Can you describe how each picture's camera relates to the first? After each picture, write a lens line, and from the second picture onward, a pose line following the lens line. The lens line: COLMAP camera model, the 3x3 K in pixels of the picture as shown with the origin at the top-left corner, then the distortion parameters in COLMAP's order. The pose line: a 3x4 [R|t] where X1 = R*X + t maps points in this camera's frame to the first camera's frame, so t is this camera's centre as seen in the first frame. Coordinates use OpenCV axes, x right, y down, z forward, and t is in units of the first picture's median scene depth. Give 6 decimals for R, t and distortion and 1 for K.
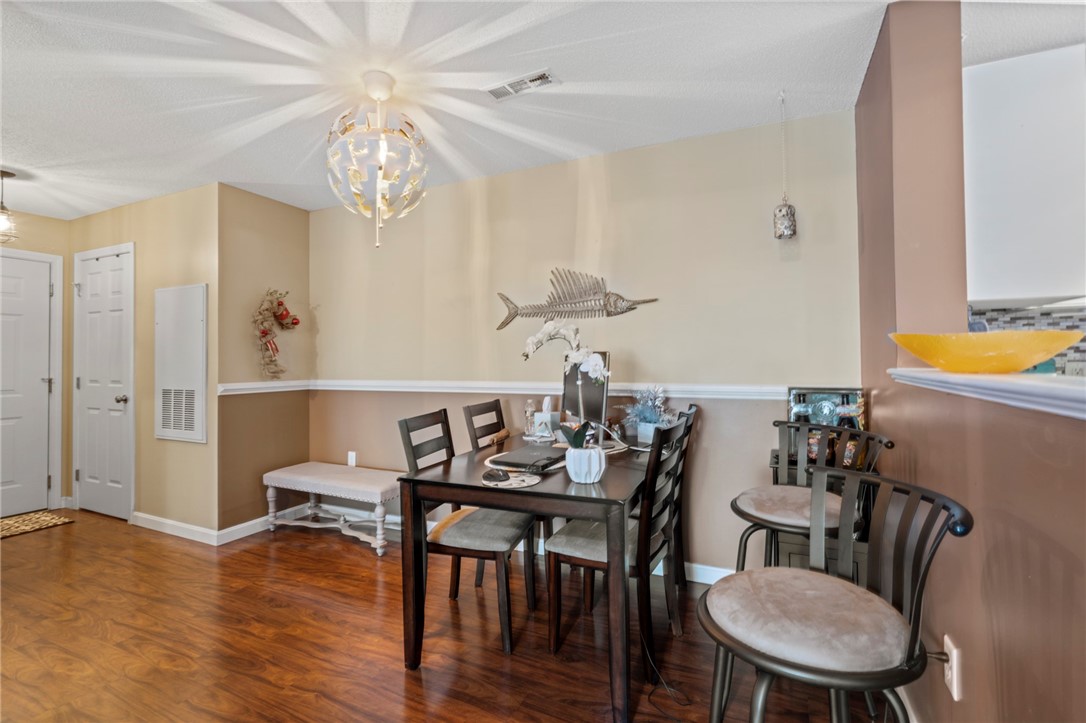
lens RADIAL K [[494.7, 0, 524.9], [0, 494.7, 358.3], [0, 0, 1]] dist [-0.002653, 0.000195]
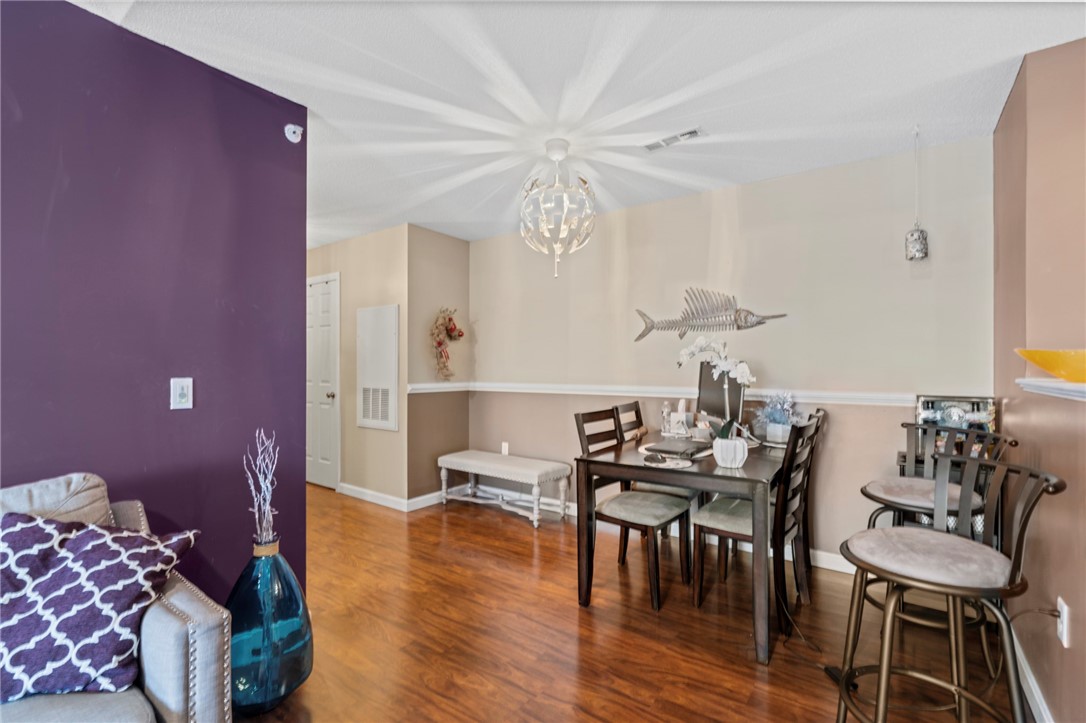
lens RADIAL K [[482.3, 0, 533.9], [0, 482.3, 373.0], [0, 0, 1]] dist [-0.001581, 0.000536]
pose [[0.983759, 0.011868, -0.179102, -0.118213], [-0.008978, 0.999816, 0.016937, -0.000458], [0.179270, -0.015054, 0.983685, -0.215722]]
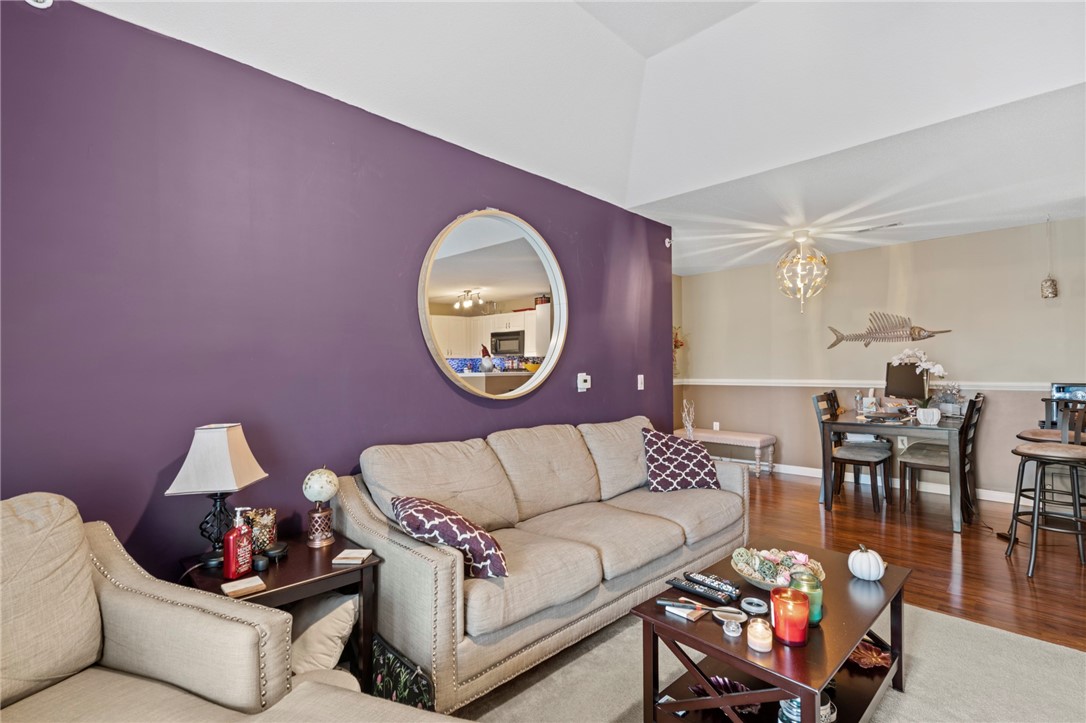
lens RADIAL K [[492.3, 0, 535.6], [0, 492.3, 366.1], [0, 0, 1]] dist [-0.002447, 0.000664]
pose [[0.949380, -0.000211, -0.314130, -0.652996], [0.001247, 0.999994, 0.003096, -0.007727], [0.314127, -0.003331, 0.949375, -1.221161]]
